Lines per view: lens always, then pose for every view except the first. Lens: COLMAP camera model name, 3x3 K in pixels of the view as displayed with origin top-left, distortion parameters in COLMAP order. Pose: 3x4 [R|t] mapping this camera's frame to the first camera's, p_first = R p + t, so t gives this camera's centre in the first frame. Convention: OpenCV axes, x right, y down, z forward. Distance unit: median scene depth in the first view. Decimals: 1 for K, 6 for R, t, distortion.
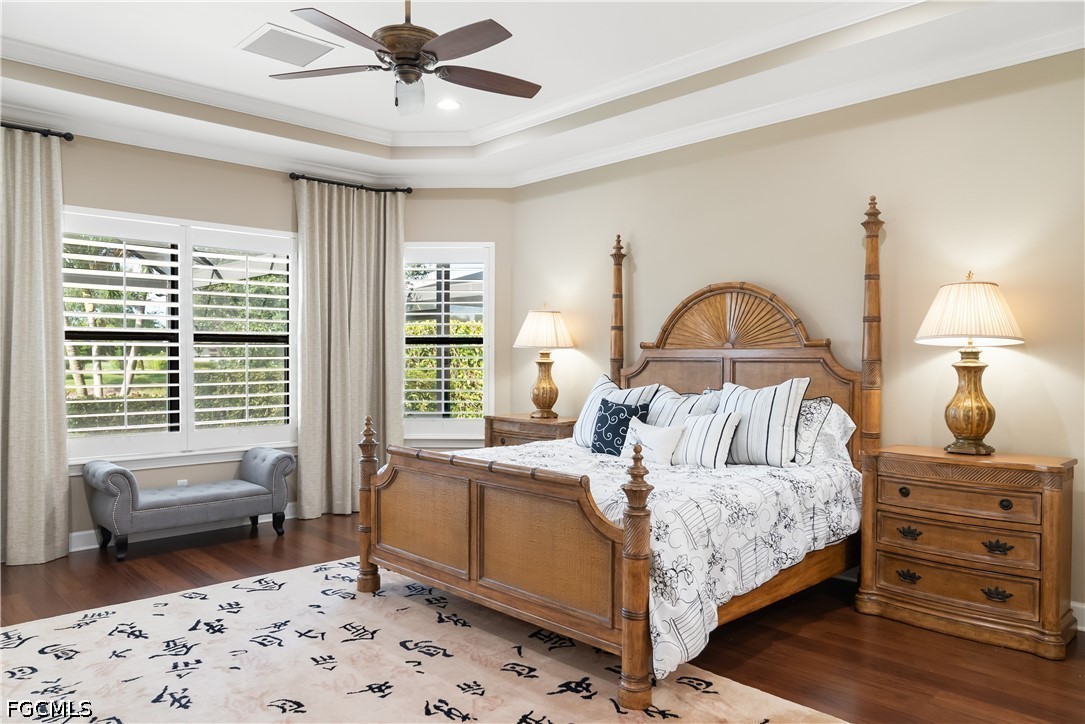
lens RADIAL K [[744.5, 0, 541.7], [0, 744.5, 364.1], [0, 0, 1]] dist [-0.025260, 0.013455]
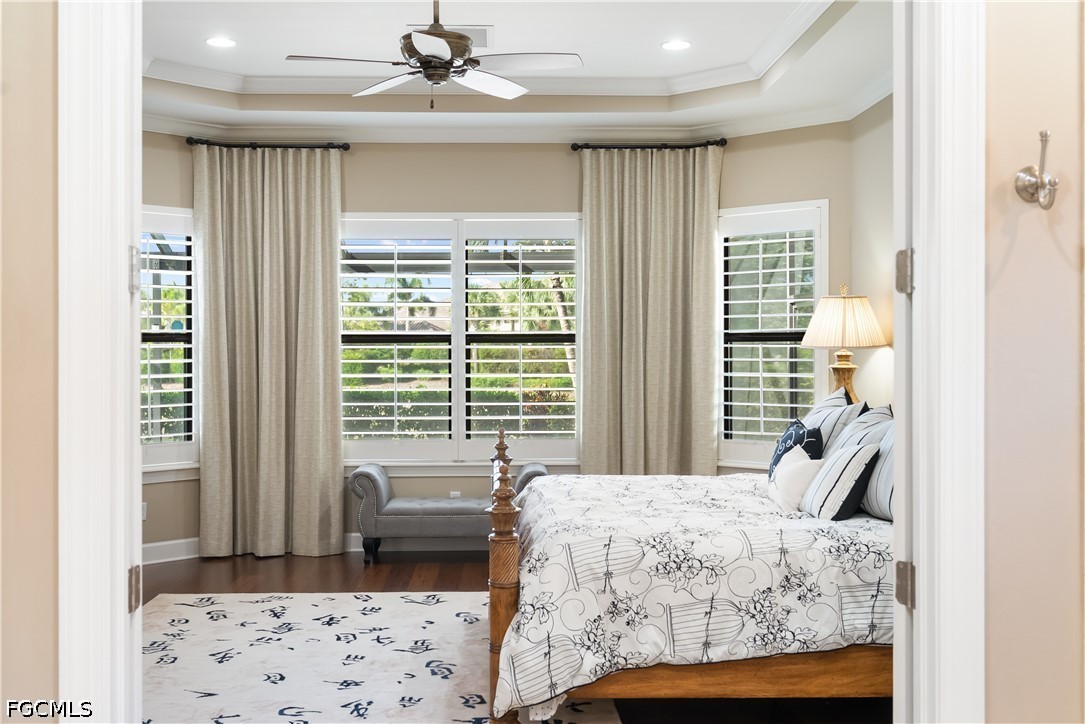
lens RADIAL K [[1170.4, 0, 539.0], [0, 1170.4, 354.5], [0, 0, 1]] dist [0.022157, 0.000000]
pose [[0.746431, 0.000345, -0.665463, 0.643422], [-0.001924, 0.999997, -0.001639, -0.015767], [0.665460, 0.002504, 0.746429, -0.036562]]
